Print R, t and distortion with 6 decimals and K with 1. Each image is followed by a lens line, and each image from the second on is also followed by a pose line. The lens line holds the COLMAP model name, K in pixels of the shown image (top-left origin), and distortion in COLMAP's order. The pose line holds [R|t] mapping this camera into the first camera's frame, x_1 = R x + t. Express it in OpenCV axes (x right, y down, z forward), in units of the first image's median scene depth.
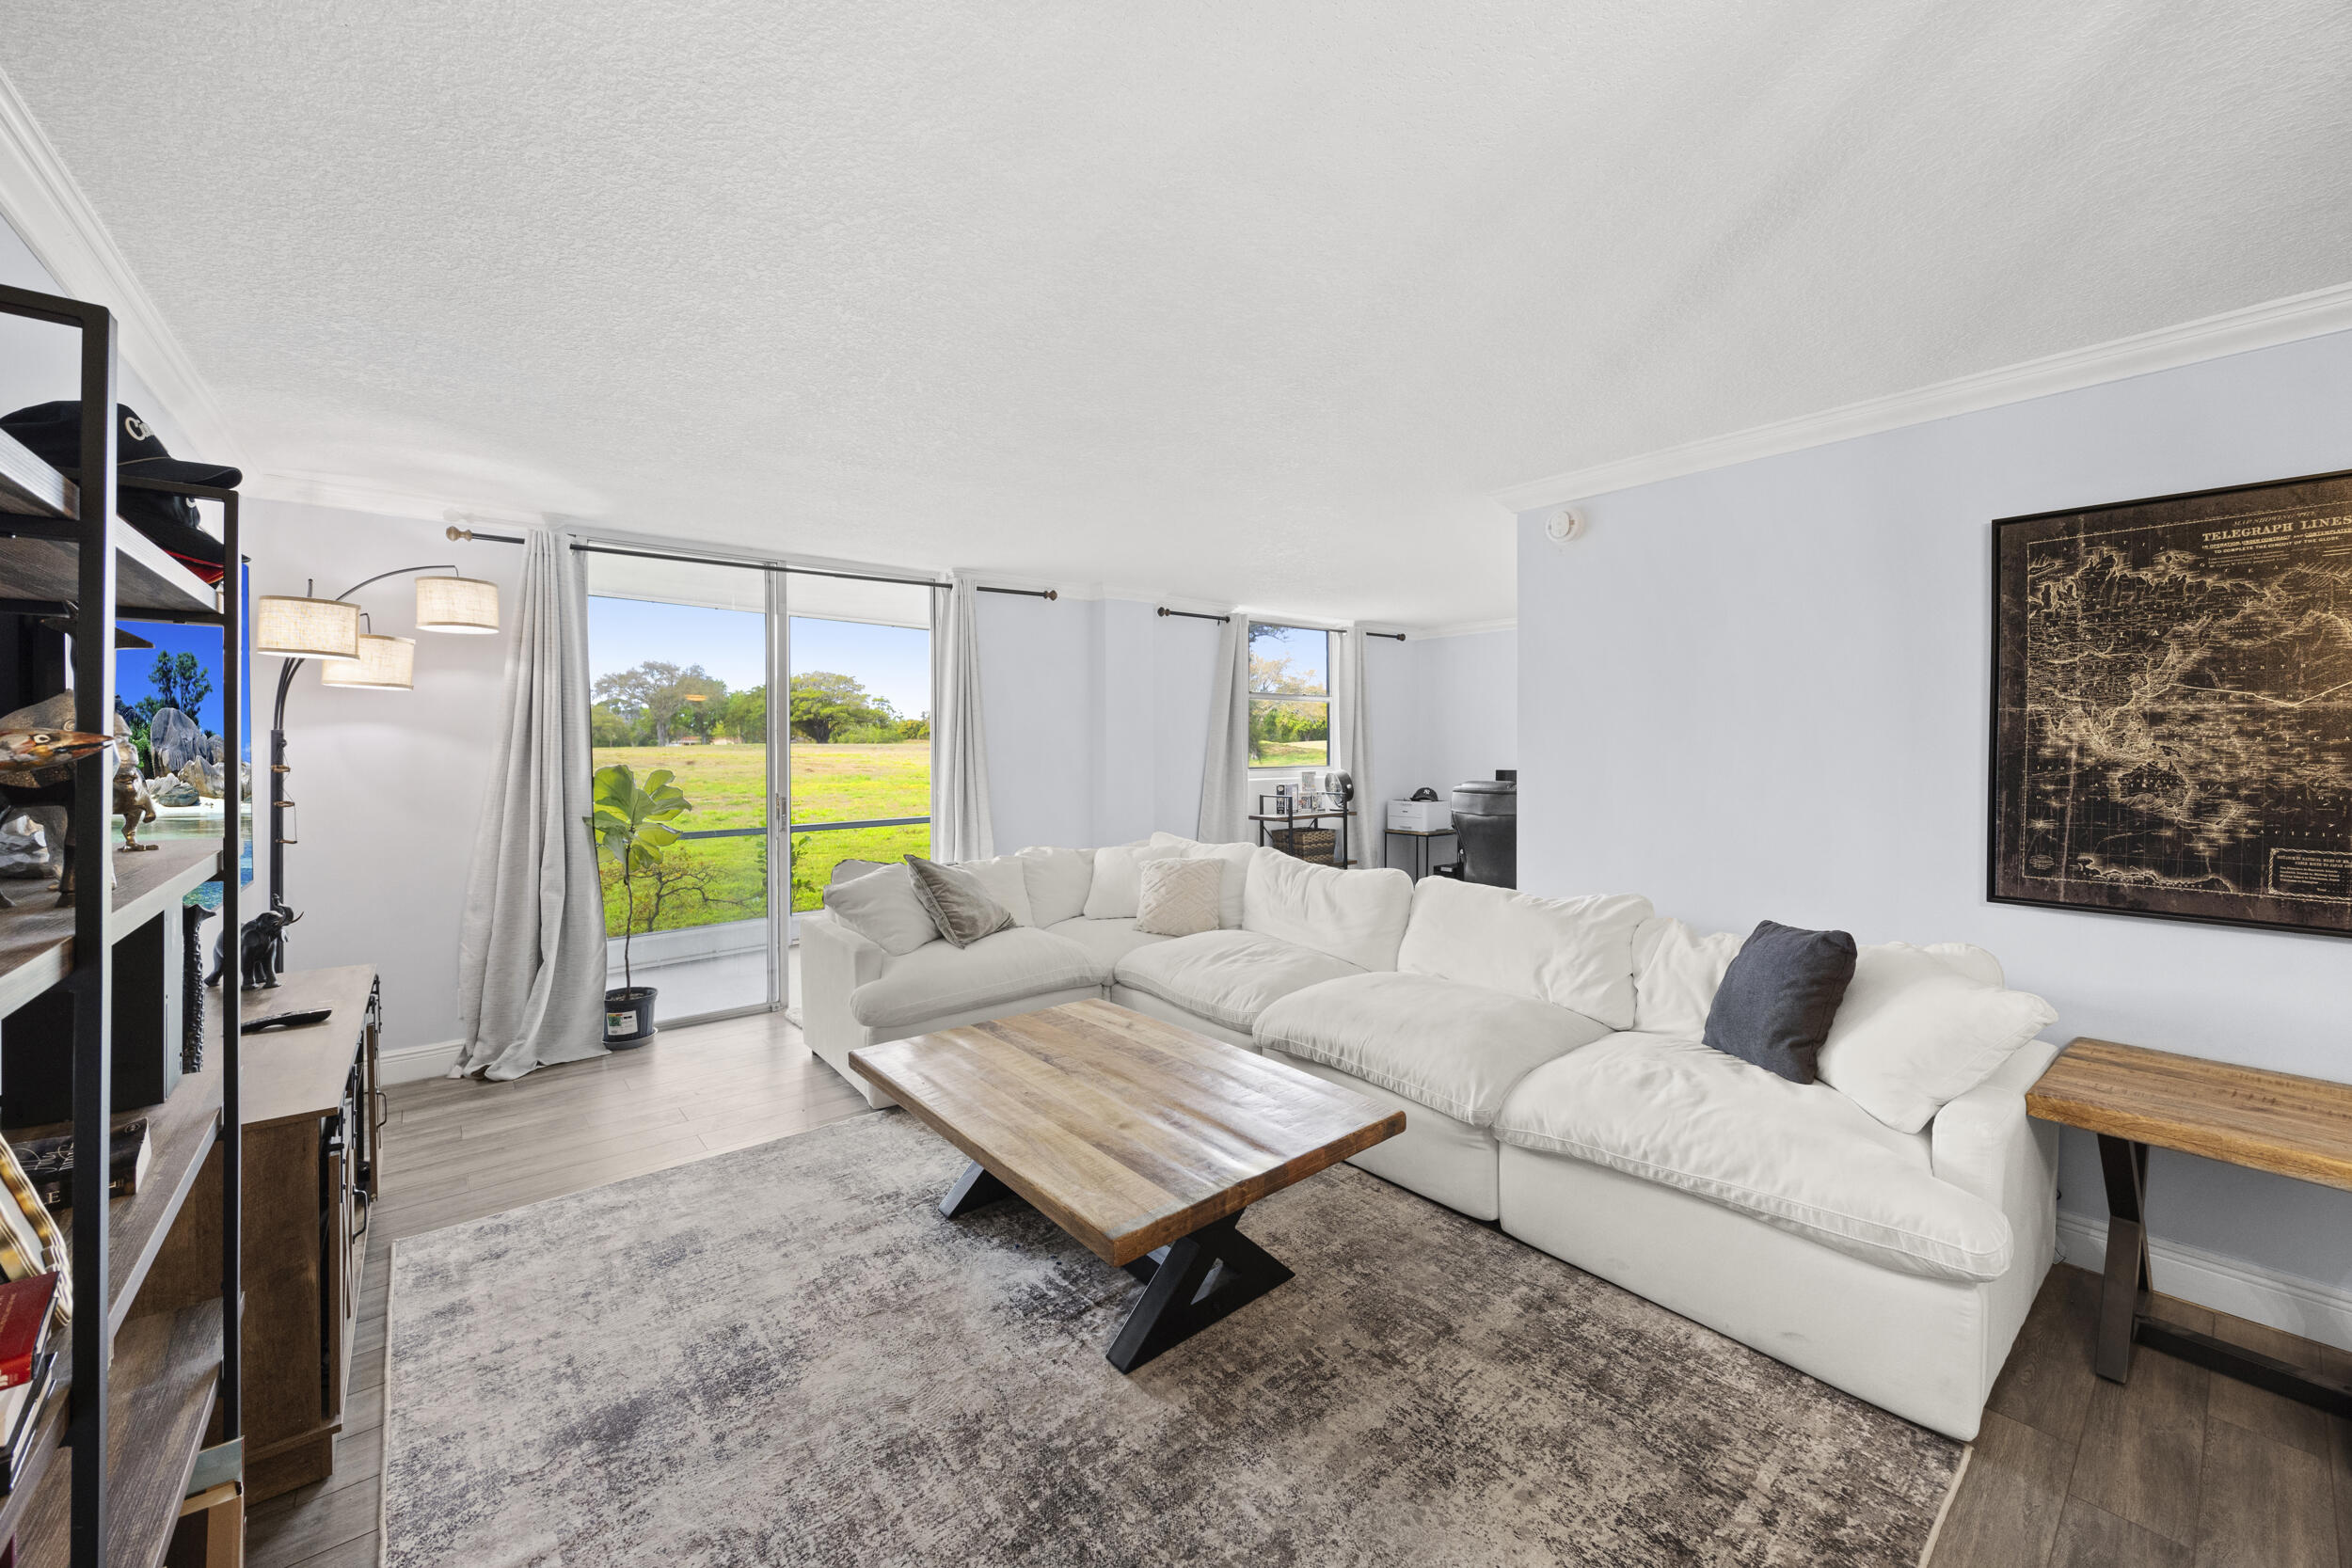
lens RADIAL K [[898.4, 0, 1188.5], [0, 898.4, 756.9], [0, 0, 1]] dist [-0.004754, 0.000782]
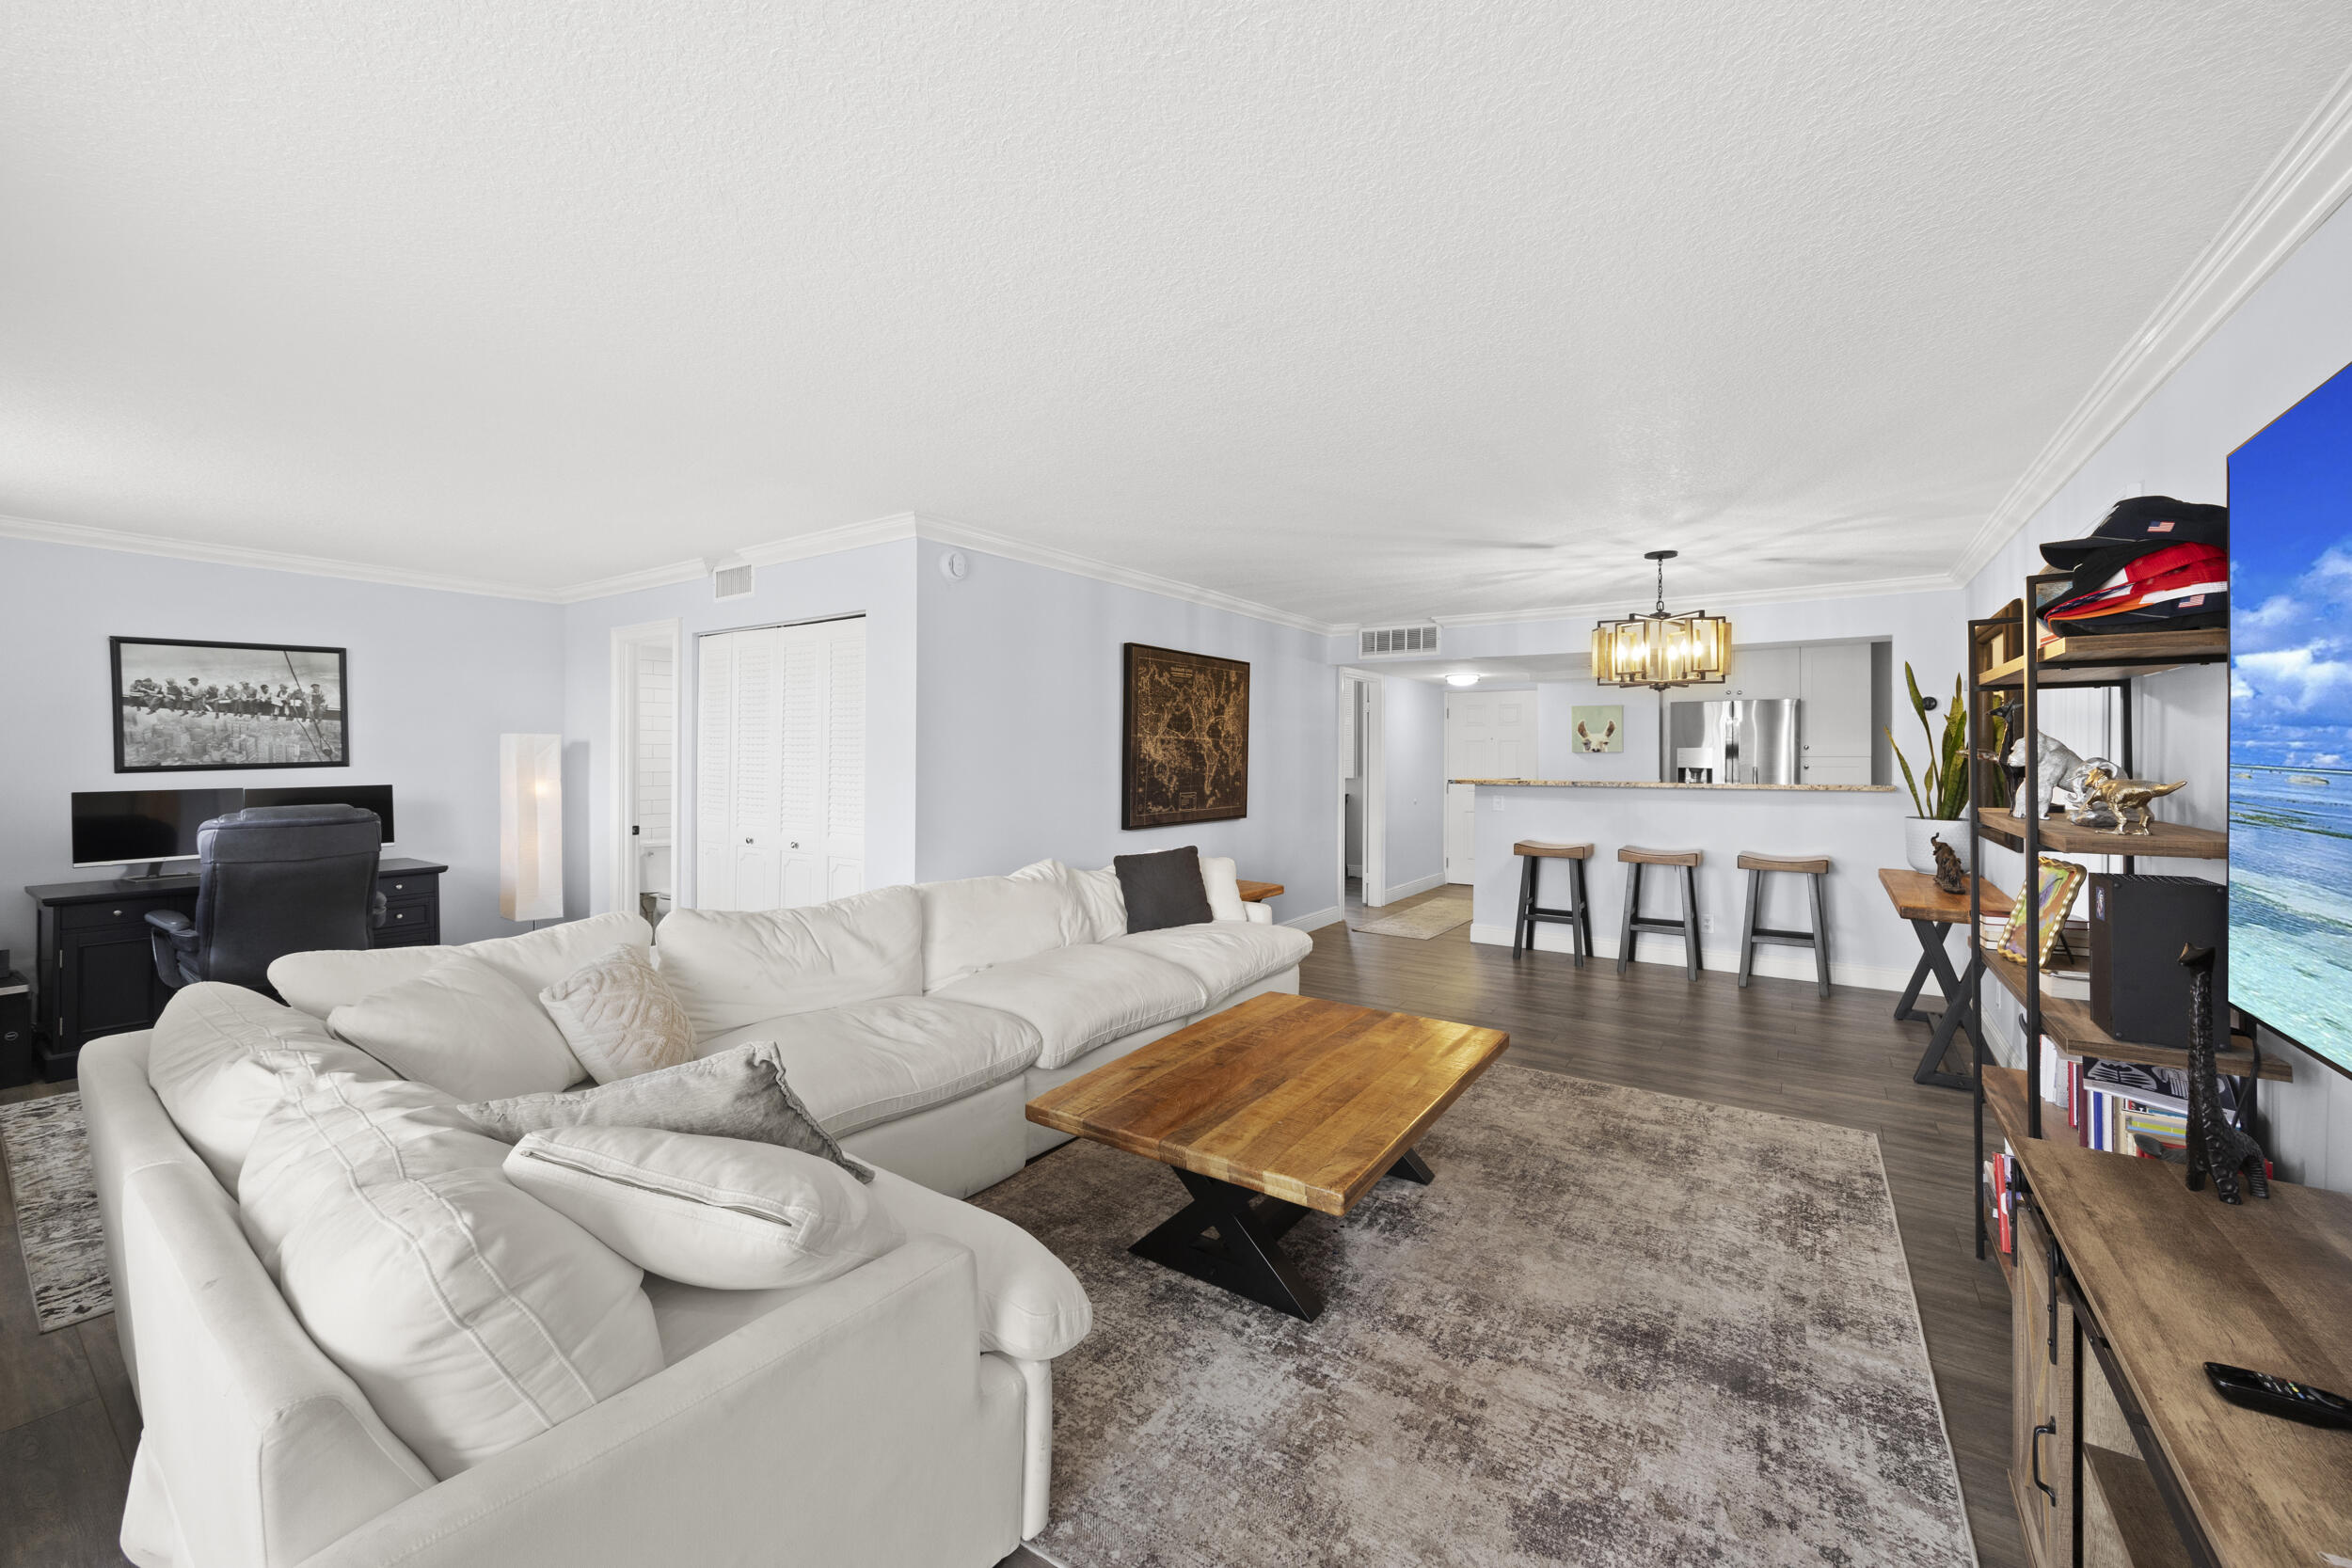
lens RADIAL K [[898.4, 0, 1182.6], [0, 898.4, 759.5], [0, 0, 1]] dist [-0.004754, 0.000782]
pose [[-0.261592, -0.007248, 0.965151, -1.197562], [0.008312, 0.999918, 0.009762, -0.017951], [-0.965143, 0.010576, -0.261510, 1.534225]]
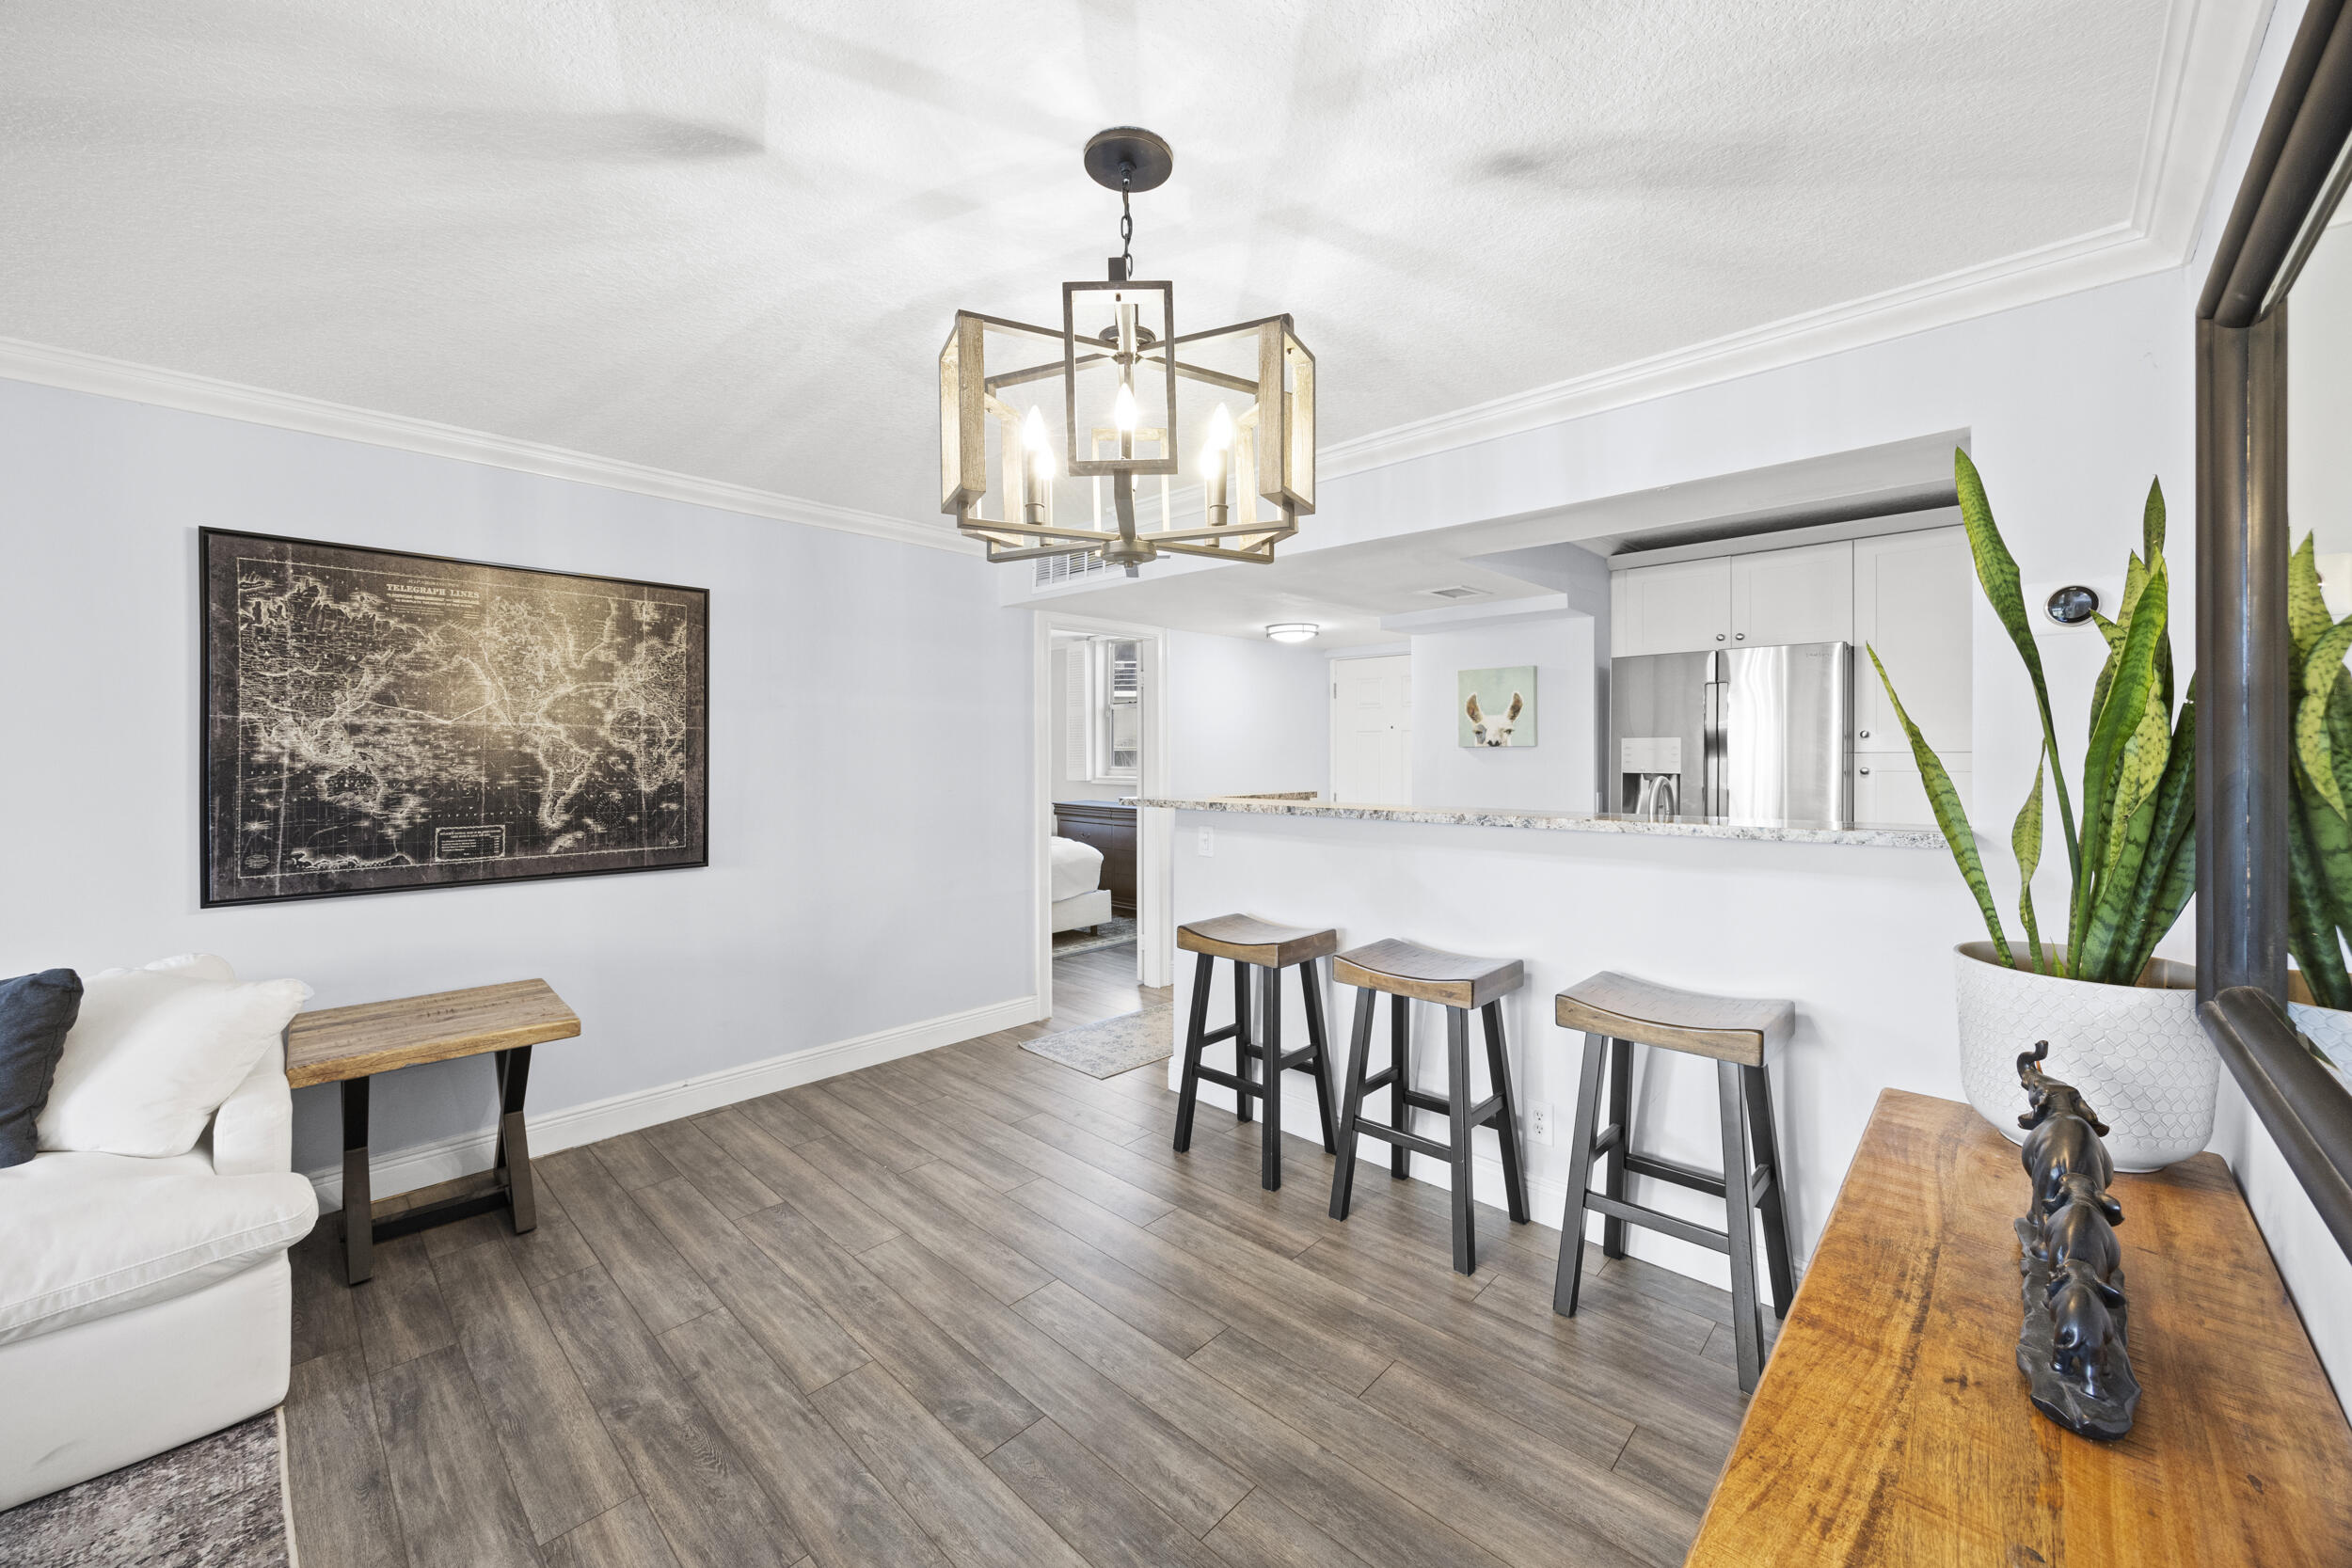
lens RADIAL K [[898.4, 0, 1187.4], [0, 898.4, 759.8], [0, 0, 1]] dist [-0.004754, 0.000782]
pose [[-0.115052, -0.009643, 0.993313, -0.237414], [0.012428, 0.999861, 0.011146, -0.001408], [-0.993282, 0.013627, -0.114916, 0.026288]]
